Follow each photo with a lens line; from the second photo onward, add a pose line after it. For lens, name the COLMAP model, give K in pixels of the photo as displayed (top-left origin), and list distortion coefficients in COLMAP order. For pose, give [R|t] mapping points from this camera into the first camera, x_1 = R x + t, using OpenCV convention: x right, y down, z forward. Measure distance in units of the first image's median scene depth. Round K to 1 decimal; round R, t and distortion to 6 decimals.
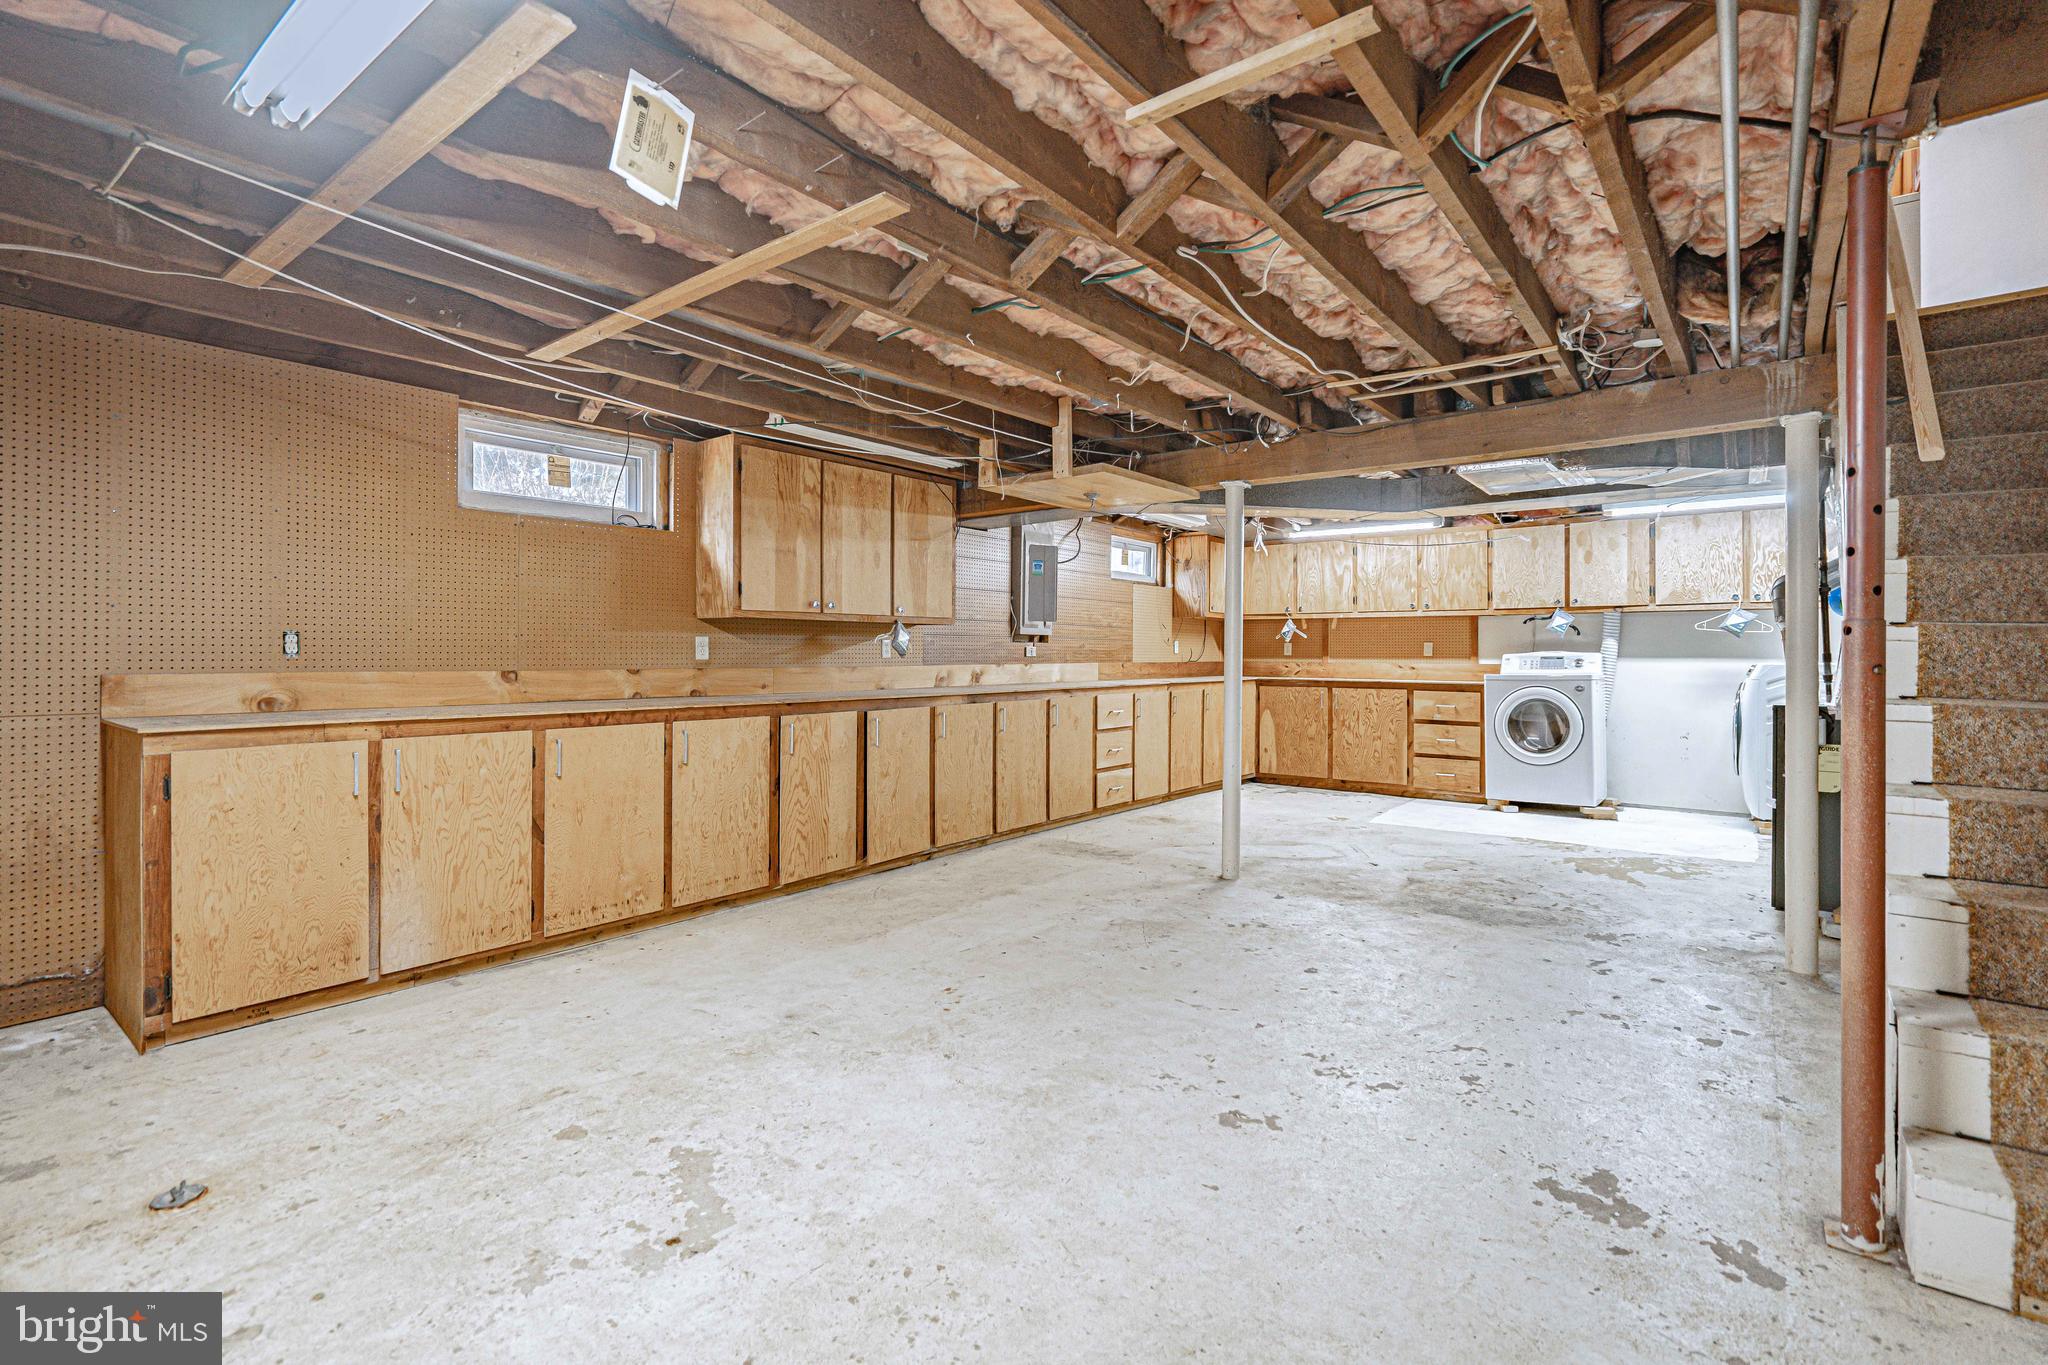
lens RADIAL K [[952.0, 0, 1019.6], [0, 952.0, 659.6], [0, 0, 1]] dist [-0.001978, 0.000487]
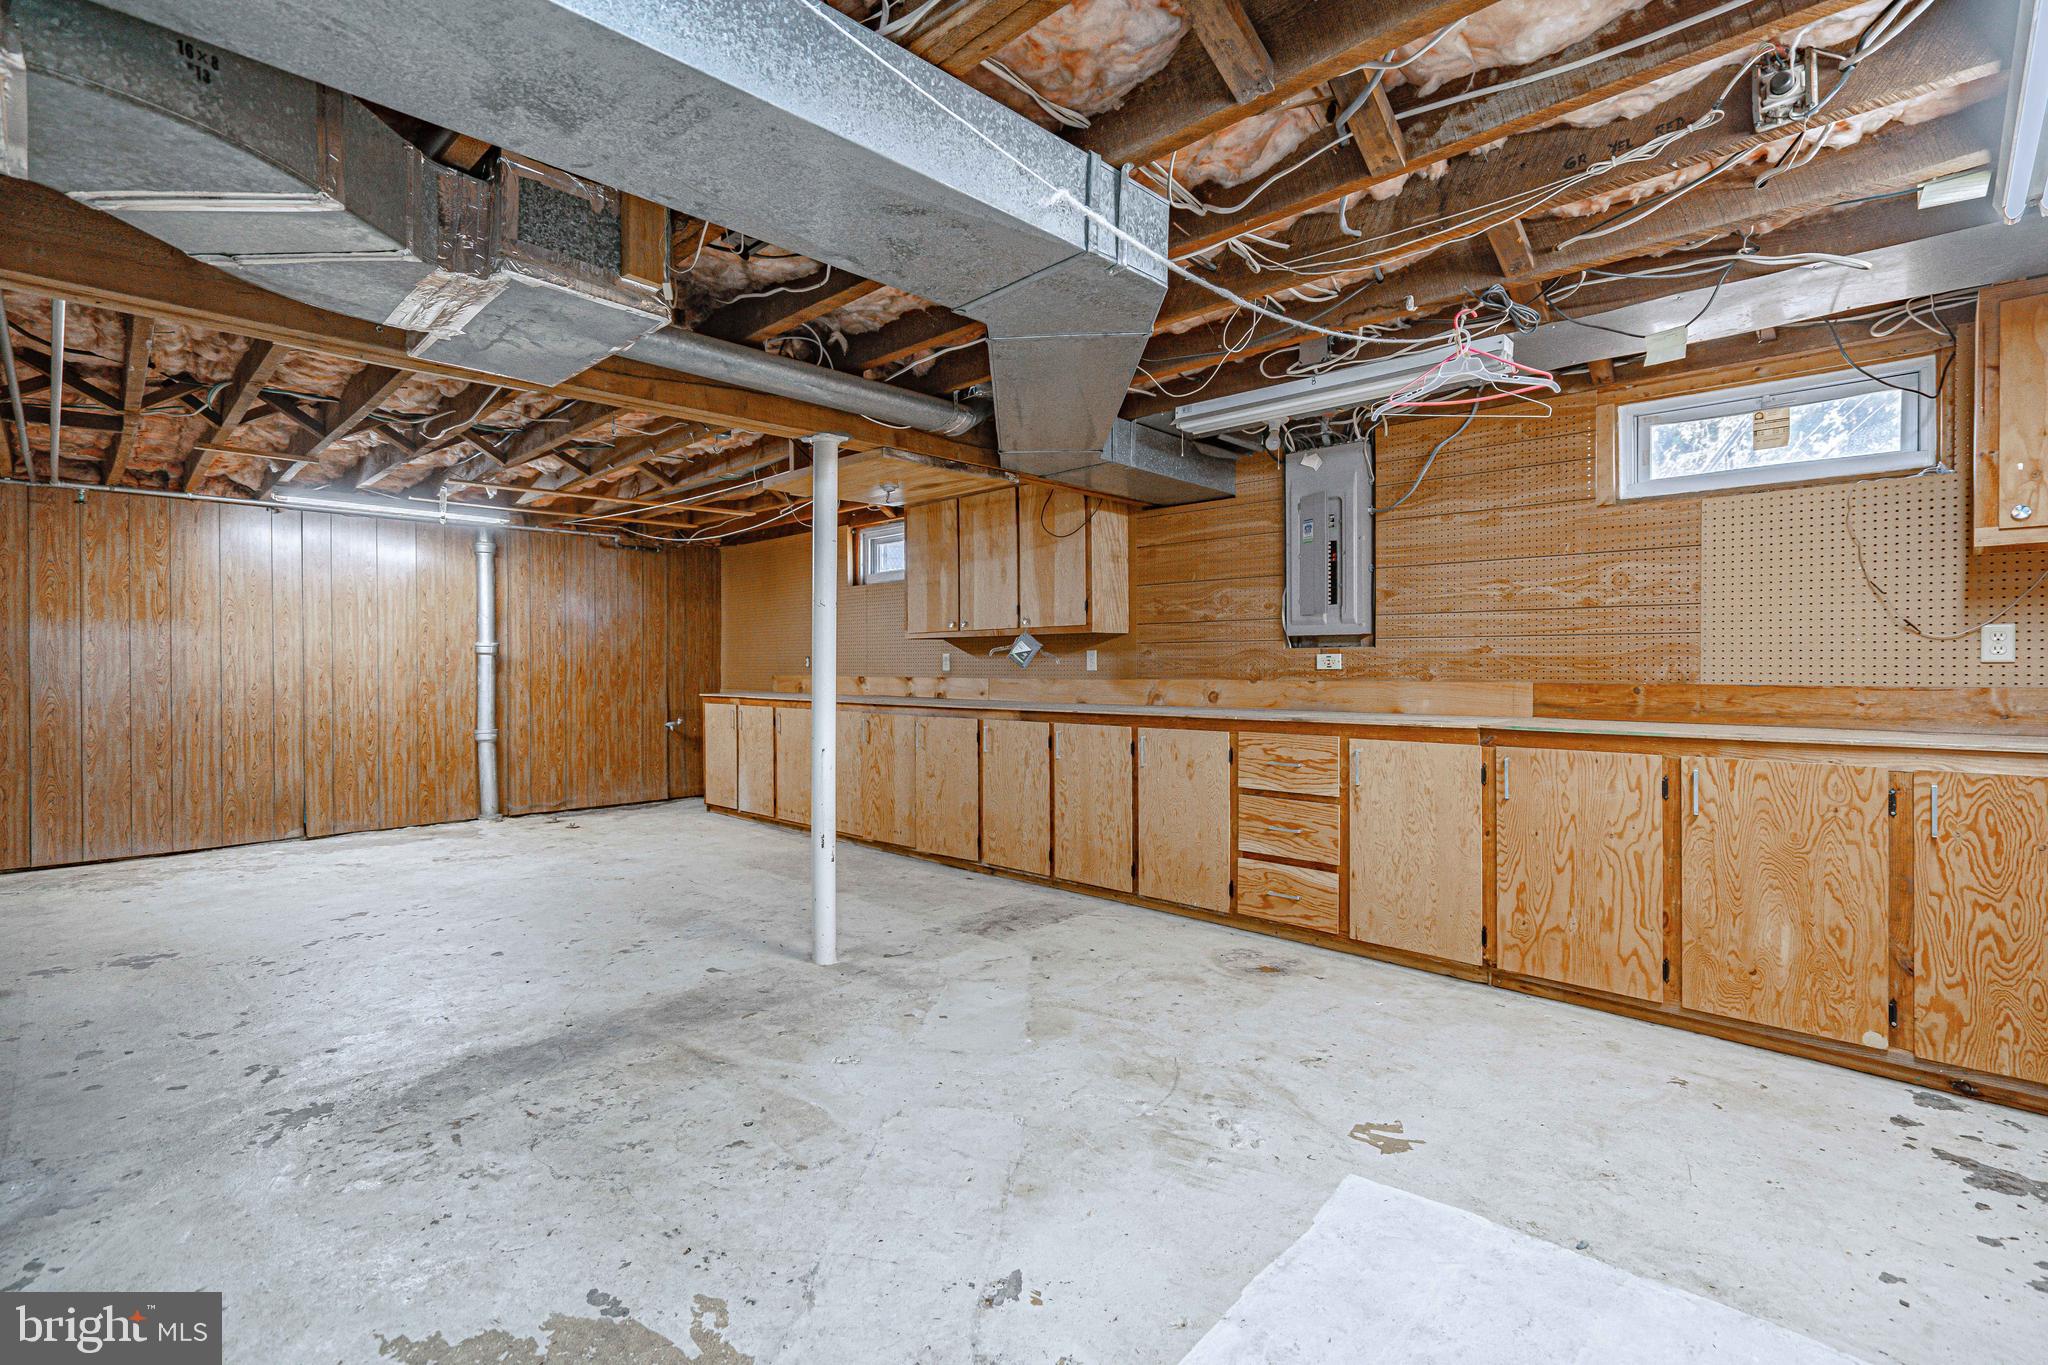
lens RADIAL K [[933.7, 0, 989.9], [0, 933.7, 643.8], [0, 0, 1]] dist [-0.001180, 0.000225]
pose [[-0.134269, -0.026870, -0.990581, 0.872033], [-0.005650, 0.999637, -0.026350, -0.002856], [0.990929, 0.002059, -0.134372, 1.140864]]
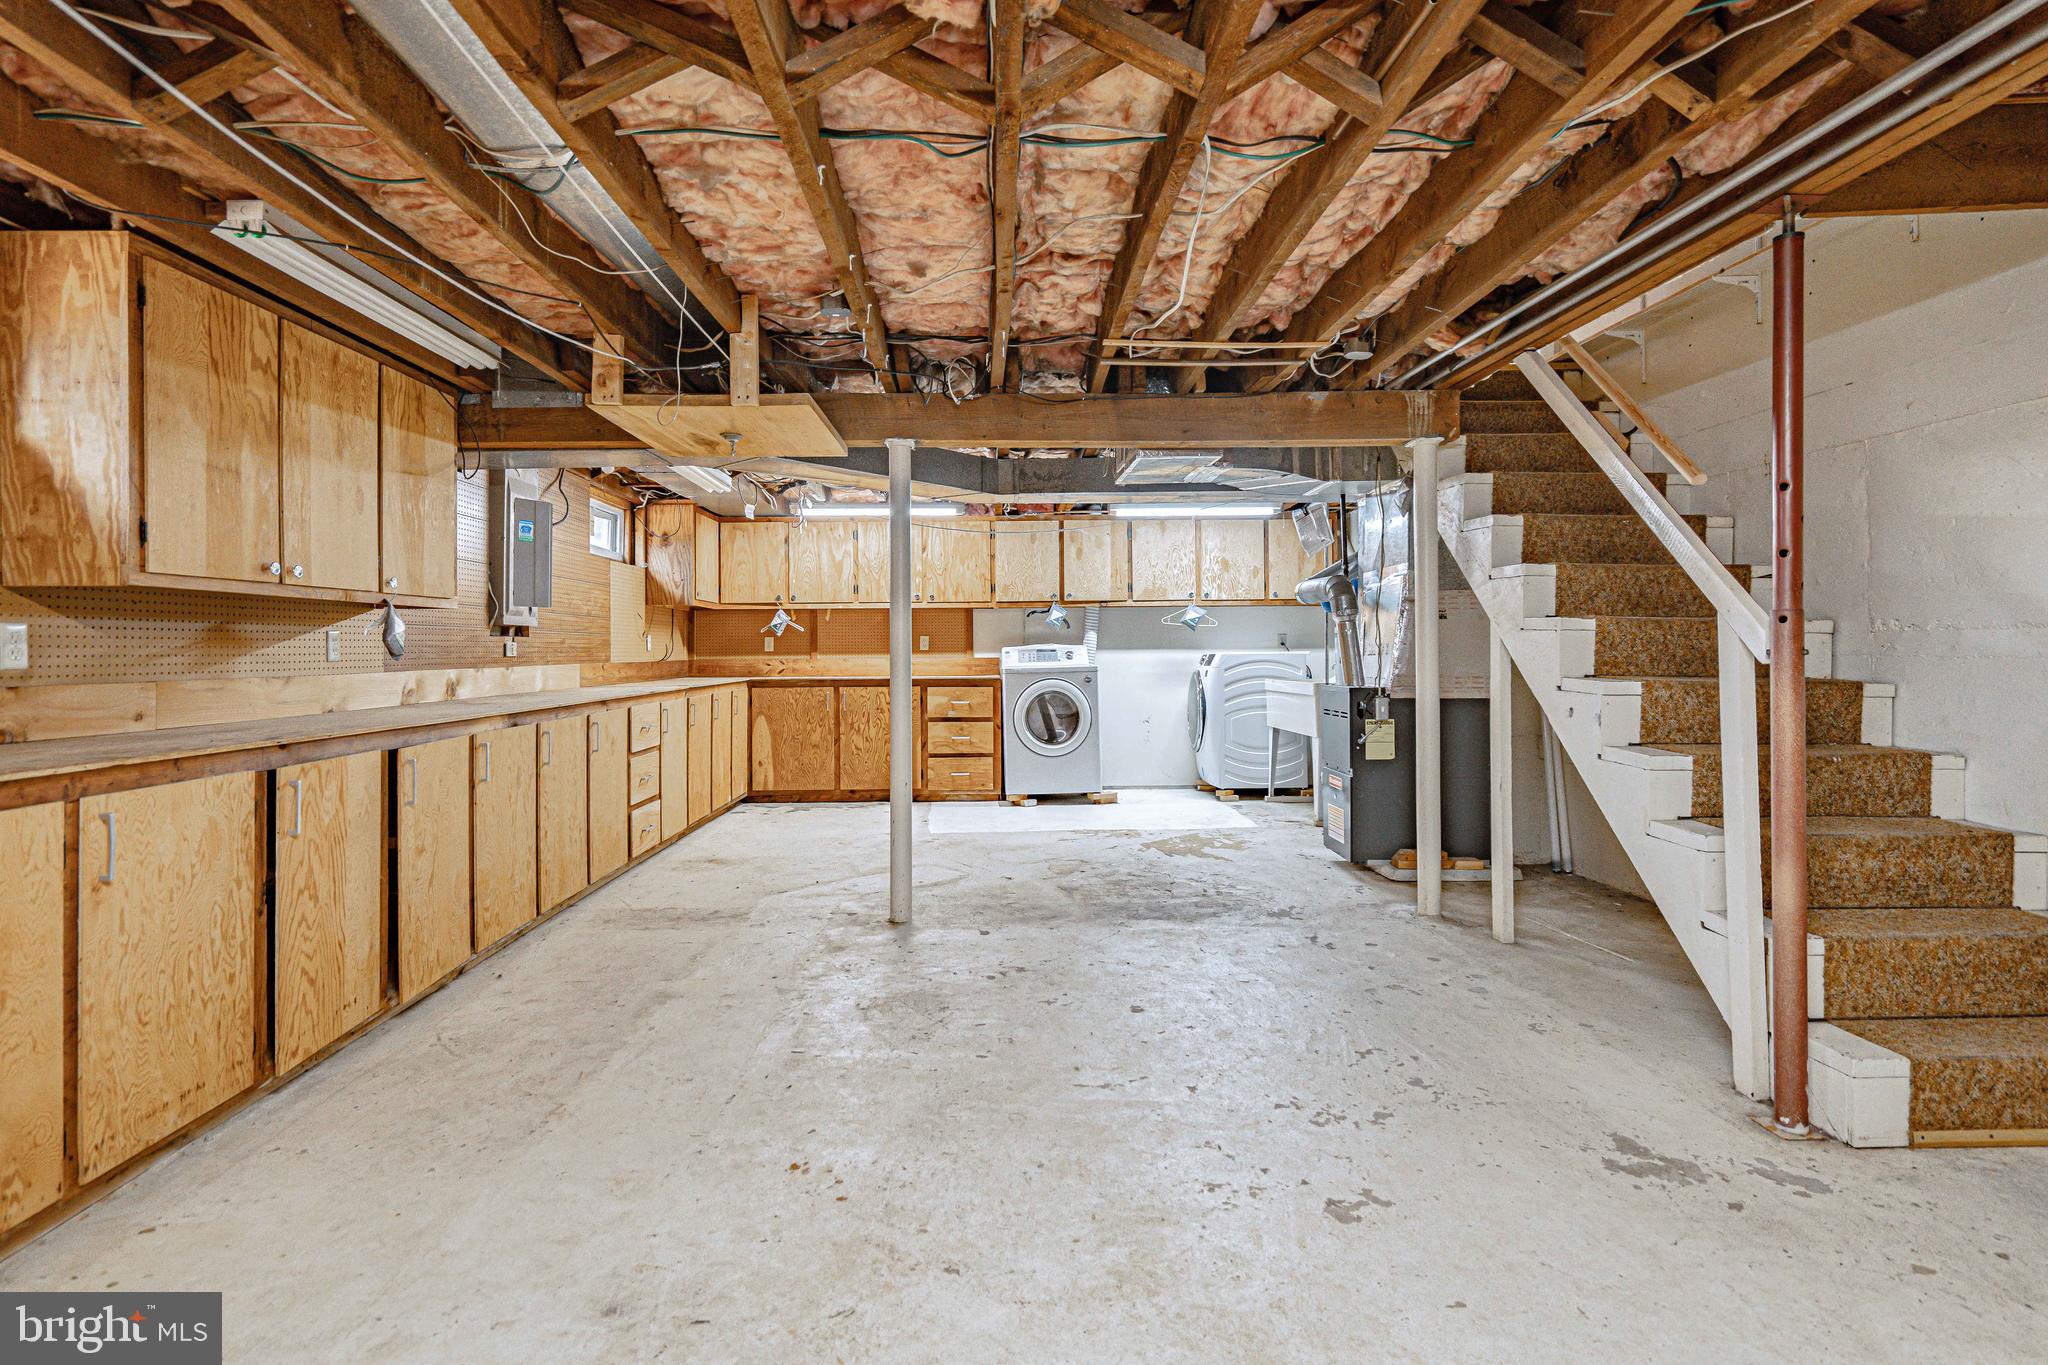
lens RADIAL K [[1044.2, 0, 1016.9], [0, 1044.2, 647.0], [0, 0, 1]] dist [-0.000015, 0.001944]
pose [[0.767313, -0.008013, 0.641222, -0.260103], [0.014417, 0.999885, -0.004756, -0.001157], [-0.641110, 0.012894, 0.767341, 0.222903]]
